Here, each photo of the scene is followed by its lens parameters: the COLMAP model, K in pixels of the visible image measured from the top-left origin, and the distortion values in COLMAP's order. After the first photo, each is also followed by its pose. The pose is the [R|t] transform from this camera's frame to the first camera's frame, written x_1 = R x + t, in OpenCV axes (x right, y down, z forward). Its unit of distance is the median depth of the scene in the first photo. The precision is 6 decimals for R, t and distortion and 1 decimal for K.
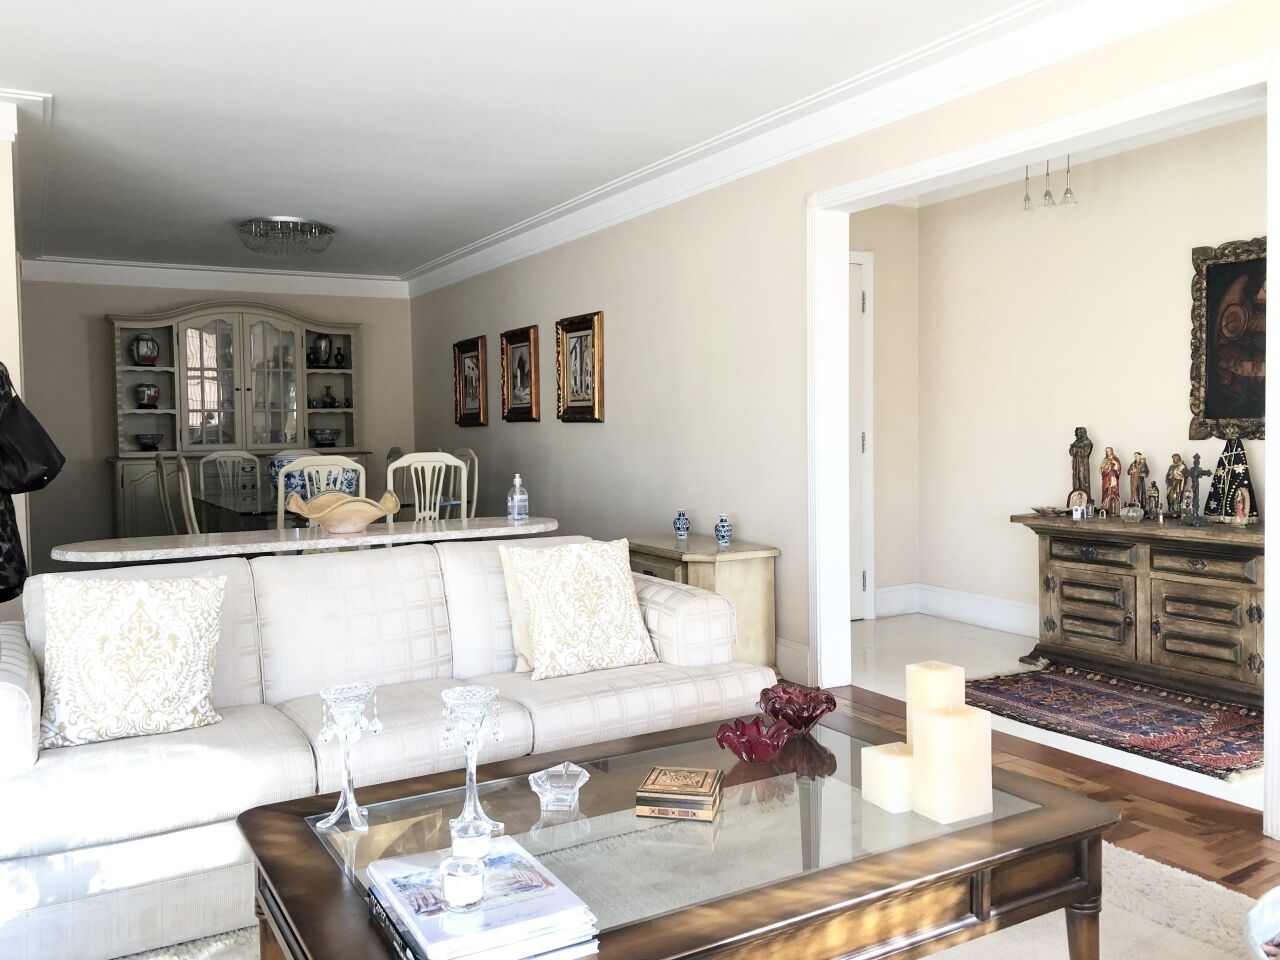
lens RADIAL K [[1051.8, 0, 631.1], [0, 1051.8, 476.8], [0, 0, 1]] dist [0.030567, -0.022731]
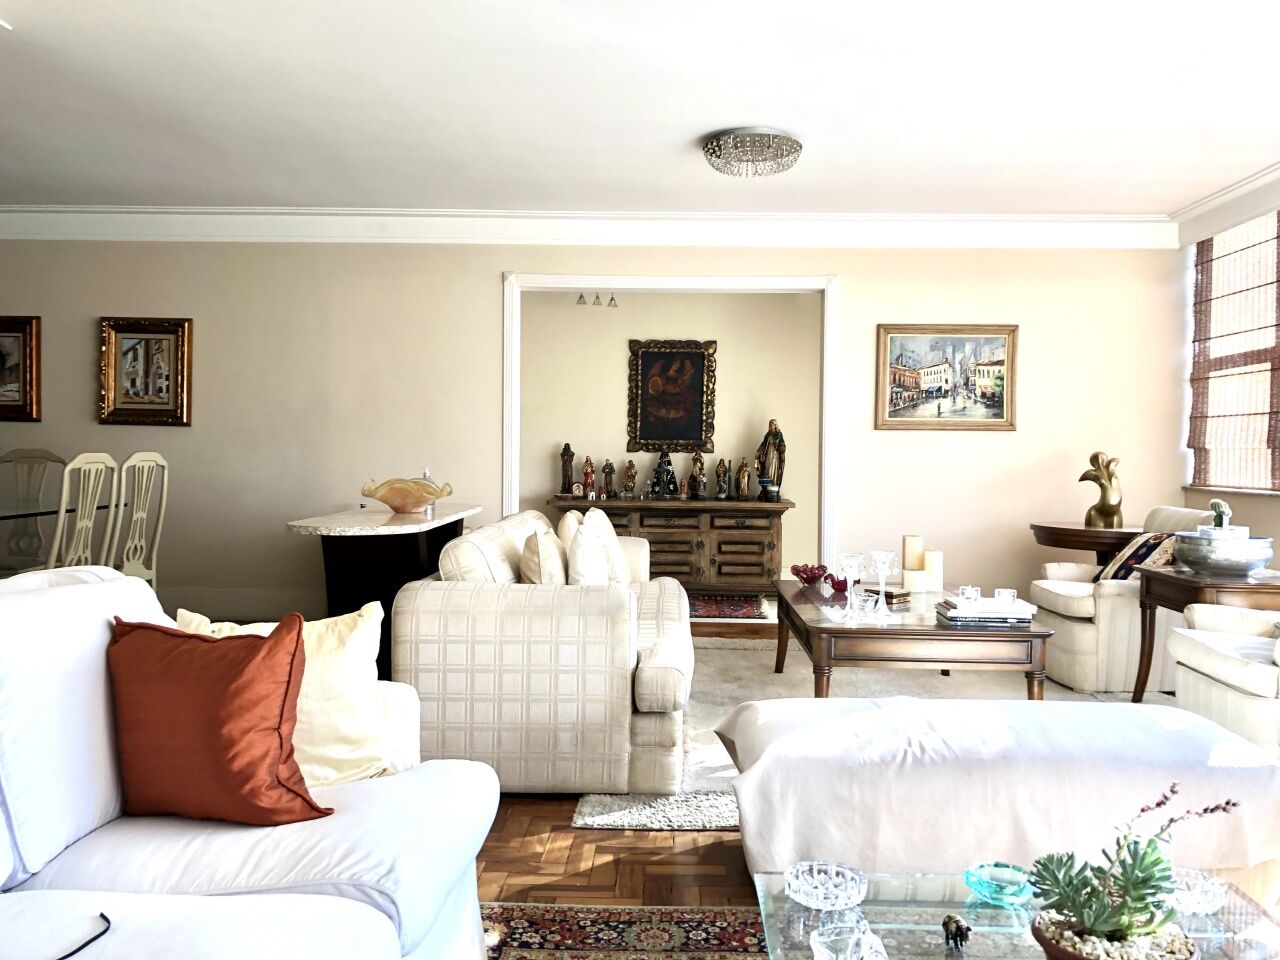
lens RADIAL K [[1051.8, 0, 665.1], [0, 1051.8, 479.2], [0, 0, 1]] dist [0.030567, -0.022731]
pose [[0.506519, -0.001961, 0.862226, -0.543886], [0.021345, 0.999719, -0.010266, 0.016364], [-0.861964, 0.023605, 0.506419, 0.059659]]
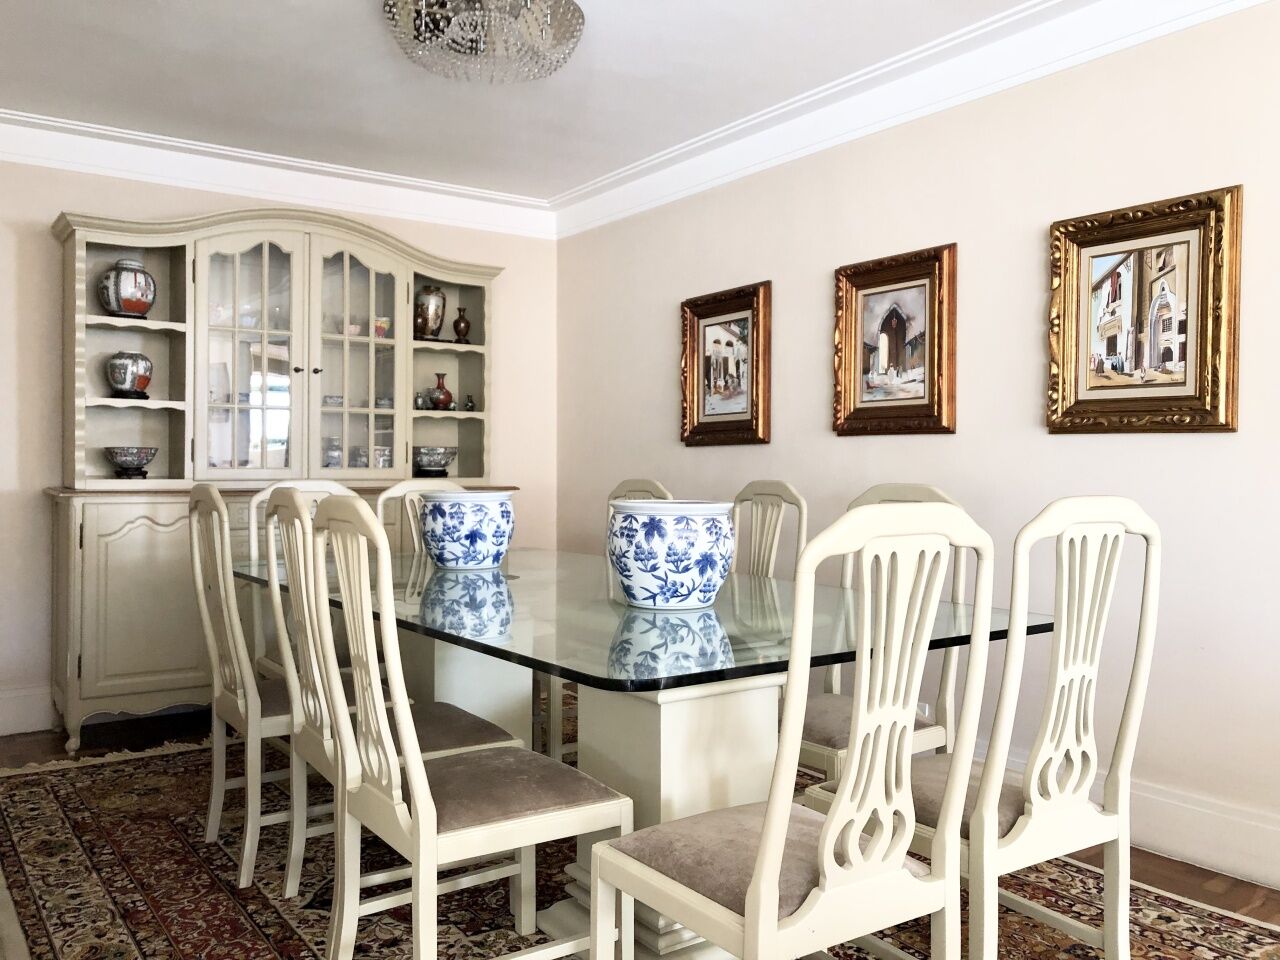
lens RADIAL K [[1051.8, 0, 644.8], [0, 1051.8, 472.1], [0, 0, 1]] dist [0.030567, -0.022731]
pose [[0.994891, 0.018208, 0.099299, -0.257231], [-0.014135, 0.999036, -0.041566, -0.009171], [-0.099960, 0.039950, 0.994189, 0.454680]]
